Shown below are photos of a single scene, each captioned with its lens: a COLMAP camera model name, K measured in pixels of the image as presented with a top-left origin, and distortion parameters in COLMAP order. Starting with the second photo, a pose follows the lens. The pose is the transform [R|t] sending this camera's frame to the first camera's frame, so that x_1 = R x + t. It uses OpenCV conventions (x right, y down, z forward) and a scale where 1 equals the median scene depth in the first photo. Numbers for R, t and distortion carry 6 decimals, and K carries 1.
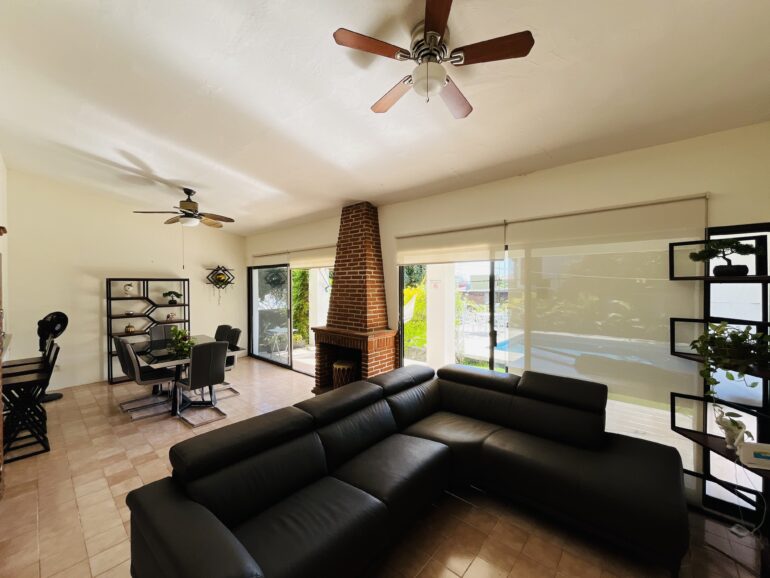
lens RADIAL K [[311.0, 0, 384.0], [0, 311.0, 286.2], [0, 0, 1]] dist [-0.004214, -0.000164]
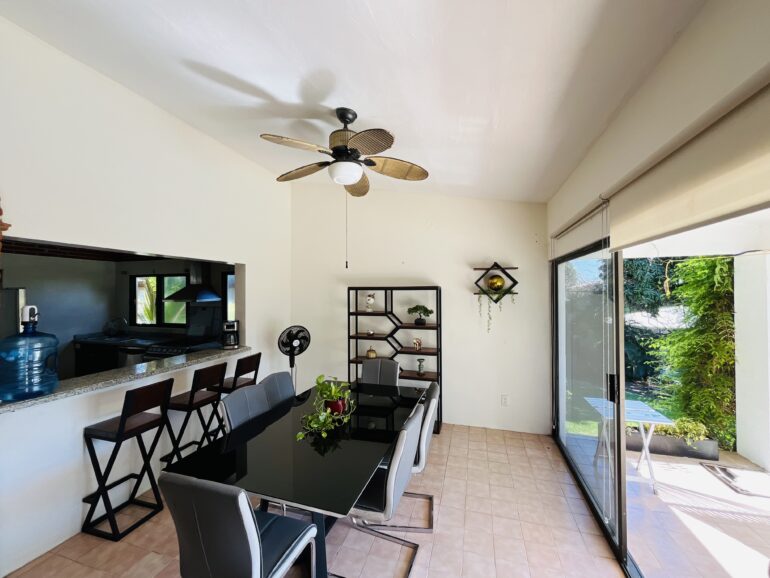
lens RADIAL K [[311.0, 0, 386.0], [0, 311.0, 289.2], [0, 0, 1]] dist [-0.004214, -0.000164]
pose [[0.414509, -0.006336, -0.910023, -0.112607], [-0.003669, 0.999956, -0.008633, -0.012389], [0.910038, 0.006917, 0.414468, 0.686014]]
